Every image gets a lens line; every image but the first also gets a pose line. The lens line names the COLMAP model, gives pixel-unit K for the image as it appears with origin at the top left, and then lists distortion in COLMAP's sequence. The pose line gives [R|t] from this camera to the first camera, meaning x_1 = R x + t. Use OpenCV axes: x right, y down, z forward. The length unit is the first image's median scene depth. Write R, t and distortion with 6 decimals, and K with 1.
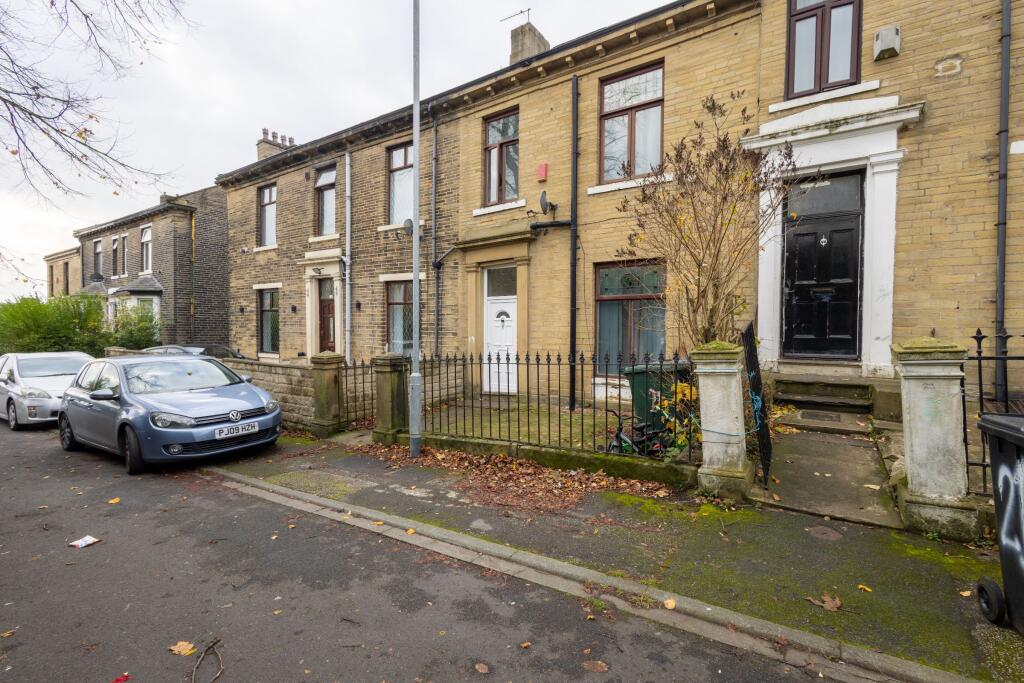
lens RADIAL K [[465.6, 0, 513.7], [0, 465.6, 337.6], [0, 0, 1]] dist [0.010048, -0.001910]
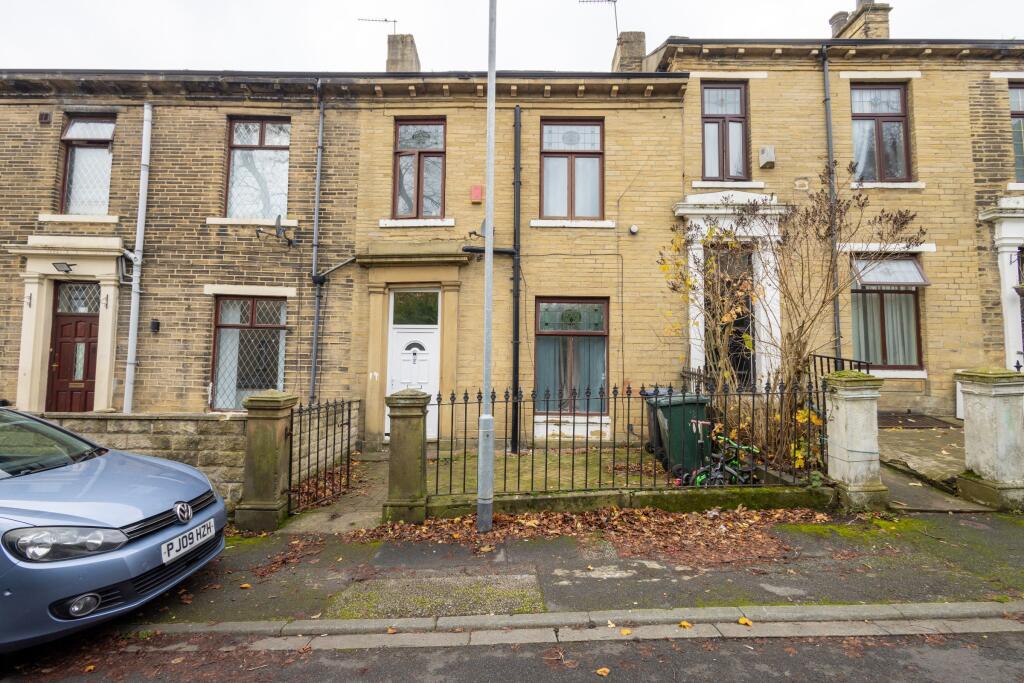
lens RADIAL K [[465.6, 0, 513.7], [0, 465.6, 337.6], [0, 0, 1]] dist [0.010048, -0.001910]
pose [[0.832310, 0.048158, 0.552214, -0.413488], [0.002469, 0.995887, -0.090572, 0.014150], [-0.554305, 0.076748, 0.828768, 0.238676]]
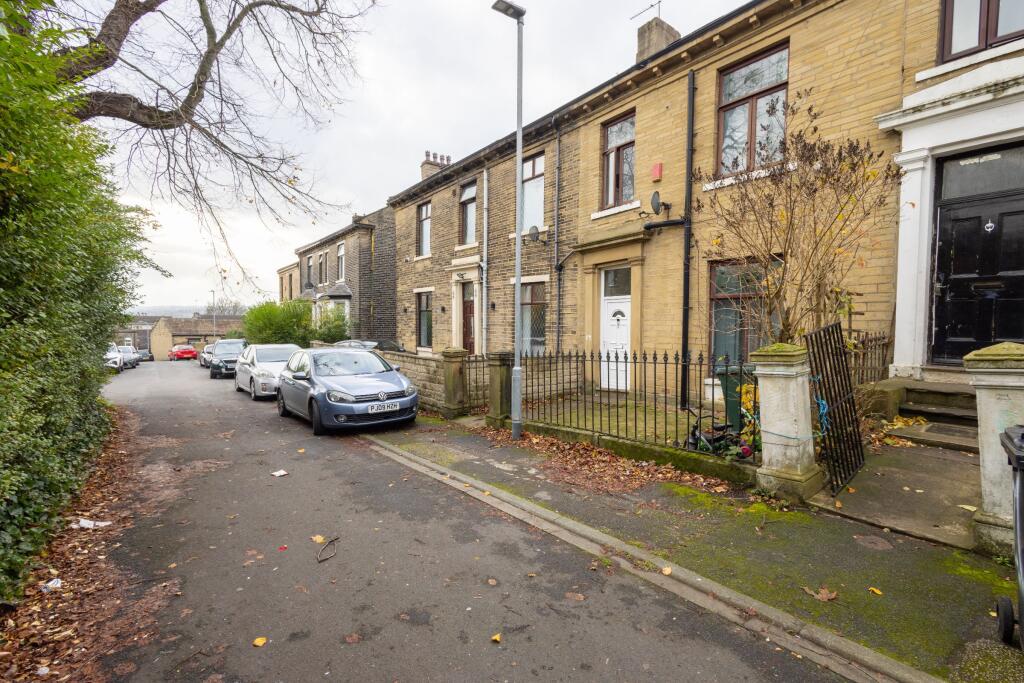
lens RADIAL K [[465.2, 0, 512.0], [0, 465.2, 341.5], [0, 0, 1]] dist [0.018130, -0.007767]
pose [[0.947601, 0.013401, -0.319175, 0.100272], [-0.008577, 0.999827, 0.016513, -0.004220], [0.319341, -0.012910, 0.947552, -0.064152]]
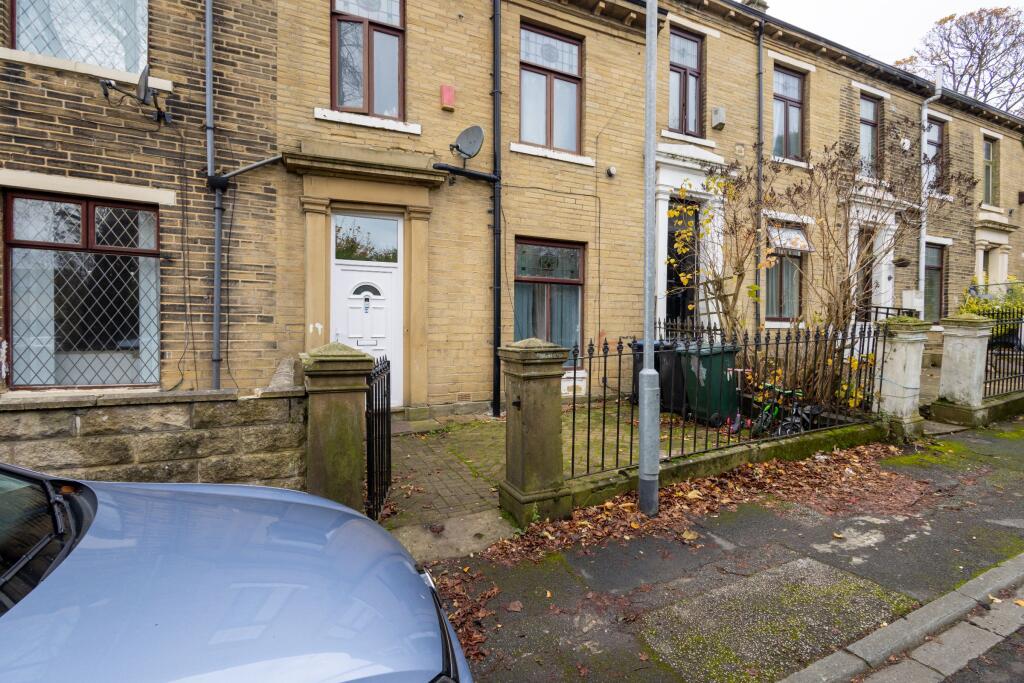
lens RADIAL K [[462.2, 0, 514.4], [0, 462.2, 339.8], [0, 0, 1]] dist [0.005877, -0.000572]
pose [[0.524144, -0.013403, 0.851524, -0.557655], [0.015406, 0.999862, 0.006255, 0.022676], [-0.851490, 0.009840, 0.524278, 0.594442]]
